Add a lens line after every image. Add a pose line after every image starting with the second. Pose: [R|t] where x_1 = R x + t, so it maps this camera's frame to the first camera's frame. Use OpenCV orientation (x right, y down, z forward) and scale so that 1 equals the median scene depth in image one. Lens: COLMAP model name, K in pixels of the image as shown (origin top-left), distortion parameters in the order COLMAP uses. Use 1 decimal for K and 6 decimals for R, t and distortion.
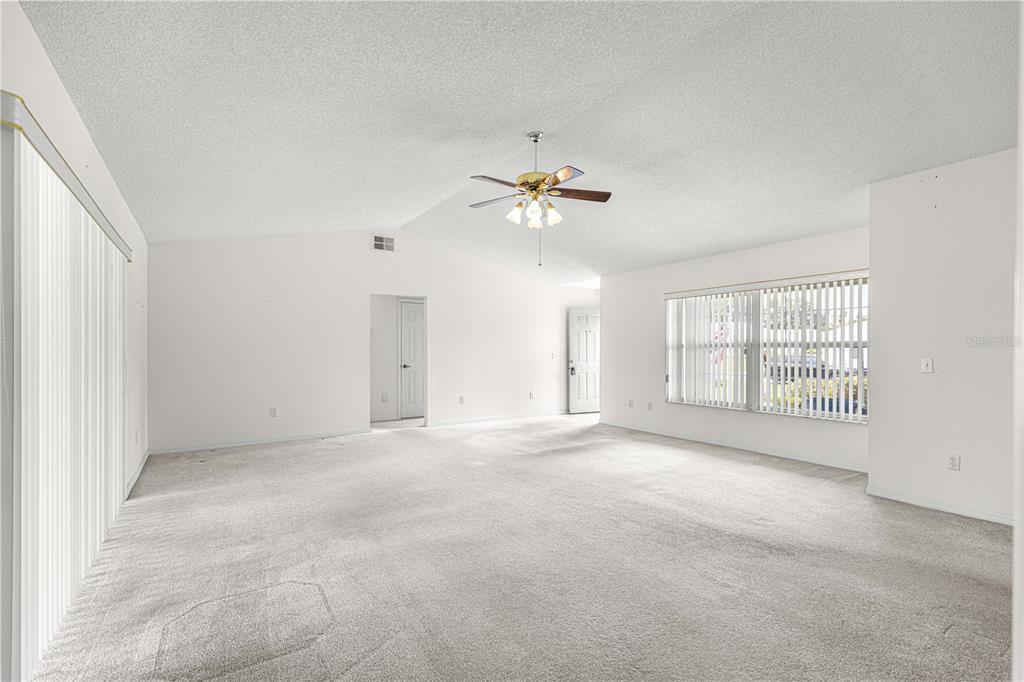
lens RADIAL K [[462.7, 0, 518.8], [0, 462.7, 340.2], [0, 0, 1]] dist [0.012446, -0.002218]
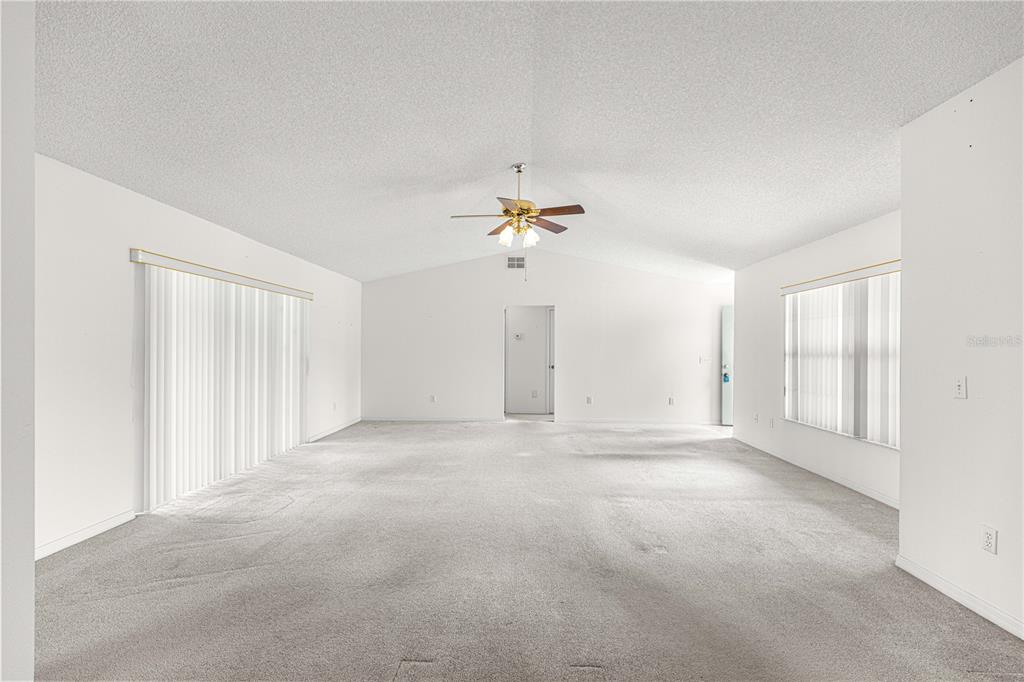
lens RADIAL K [[462.7, 0, 521.4], [0, 462.7, 342.2], [0, 0, 1]] dist [0.012446, -0.002218]
pose [[0.810011, -0.003569, -0.586403, 0.449080], [0.007652, 0.999961, 0.004484, -0.012623], [0.586364, -0.008119, 0.810007, 0.056505]]
